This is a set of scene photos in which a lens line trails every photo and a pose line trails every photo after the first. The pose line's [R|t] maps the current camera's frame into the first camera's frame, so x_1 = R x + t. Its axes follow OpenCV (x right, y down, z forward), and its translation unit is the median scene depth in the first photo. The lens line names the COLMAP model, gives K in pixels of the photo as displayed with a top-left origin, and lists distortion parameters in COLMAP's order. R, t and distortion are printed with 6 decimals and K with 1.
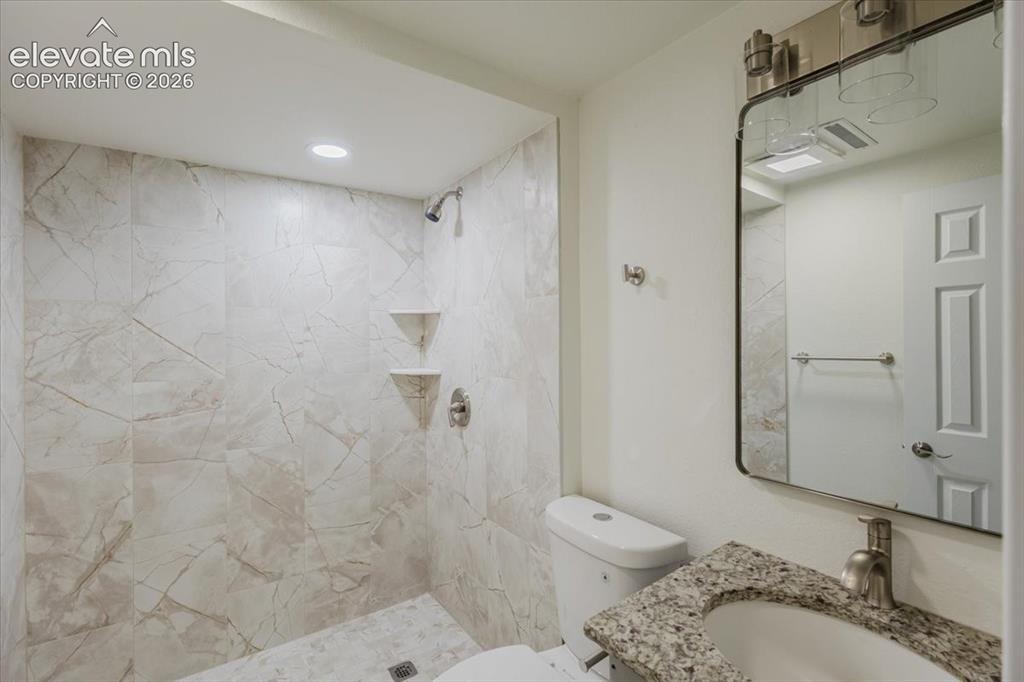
lens RADIAL K [[469.8, 0, 512.0], [0, 469.8, 341.0], [0, 0, 1]] dist [0.000697, 0.001328]
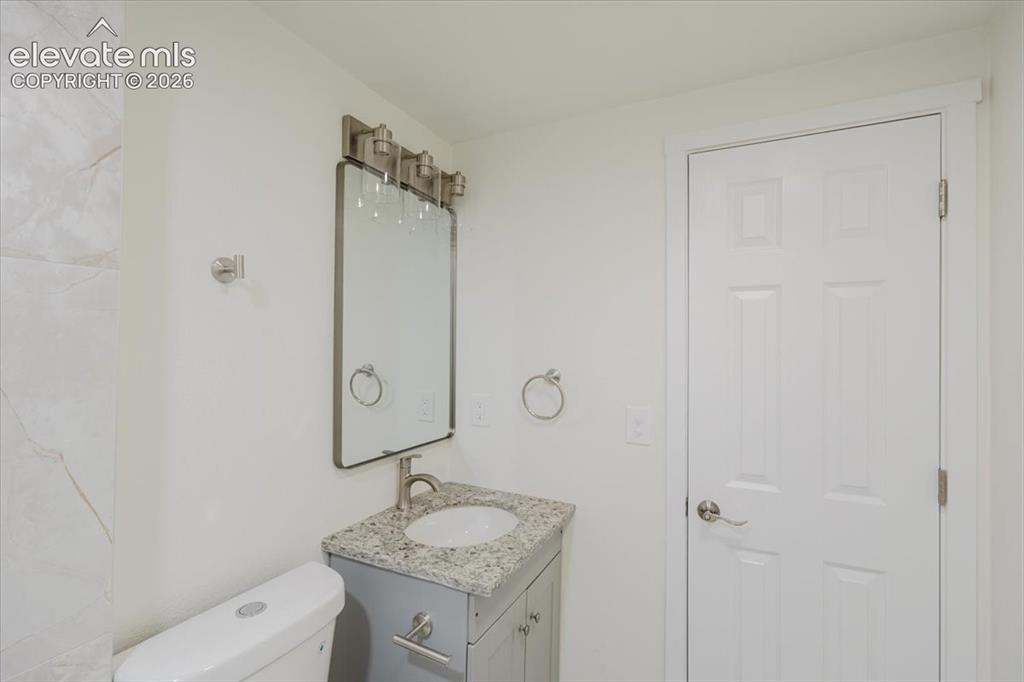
lens RADIAL K [[469.8, 0, 512.0], [0, 469.8, 341.0], [0, 0, 1]] dist [0.000697, 0.001328]
pose [[-0.483704, 0.012027, 0.875149, -0.875021], [0.003649, 0.999925, -0.011725, -0.026419], [-0.875224, -0.002478, -0.483711, 1.414536]]
